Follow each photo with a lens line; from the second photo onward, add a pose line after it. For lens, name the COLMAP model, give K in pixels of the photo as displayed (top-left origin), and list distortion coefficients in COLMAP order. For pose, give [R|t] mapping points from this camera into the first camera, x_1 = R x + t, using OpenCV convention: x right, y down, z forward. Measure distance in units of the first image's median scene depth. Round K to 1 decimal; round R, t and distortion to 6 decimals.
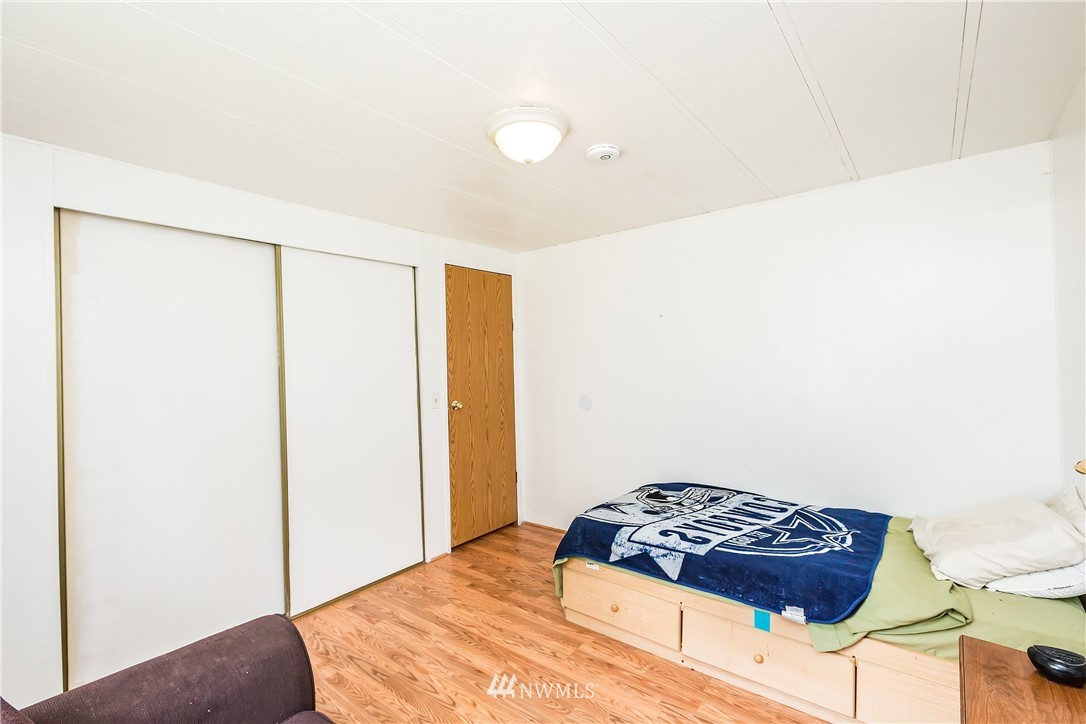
lens RADIAL K [[484.5, 0, 546.4], [0, 484.5, 355.7], [0, 0, 1]] dist [-0.000649, 0.000048]
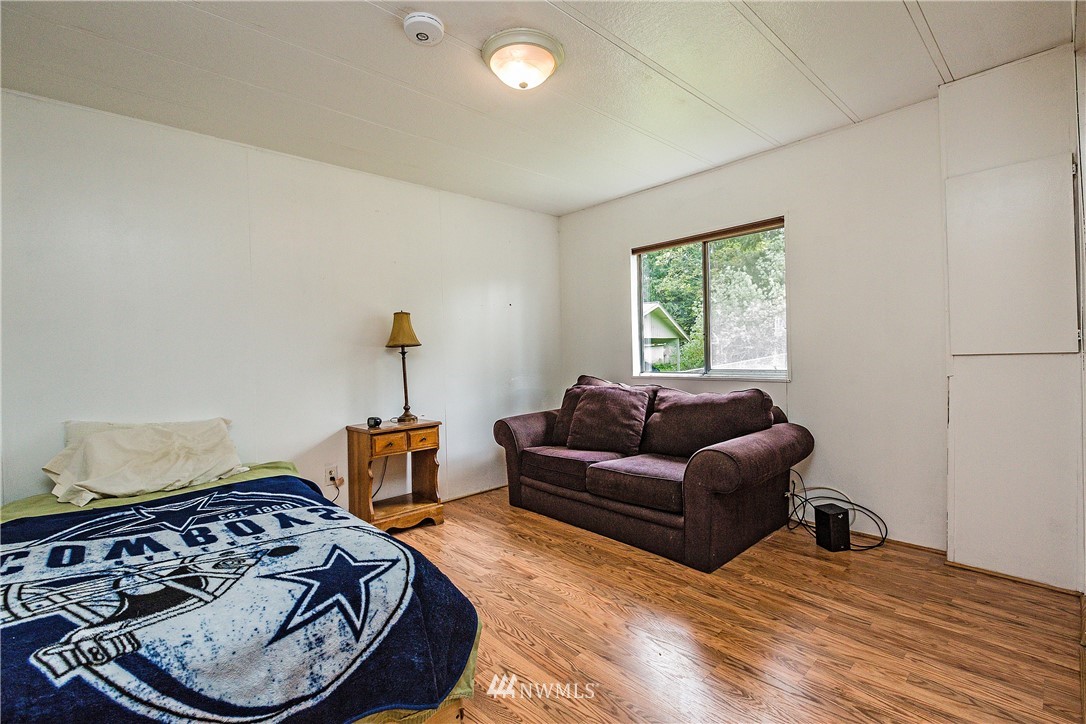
lens RADIAL K [[484.5, 0, 546.4], [0, 484.5, 355.7], [0, 0, 1]] dist [-0.000649, 0.000048]
pose [[-0.986989, 0.053867, 0.151493, -0.157166], [0.053449, 0.998547, -0.006829, 0.134622], [-0.151641, 0.001357, -0.988435, 1.500410]]
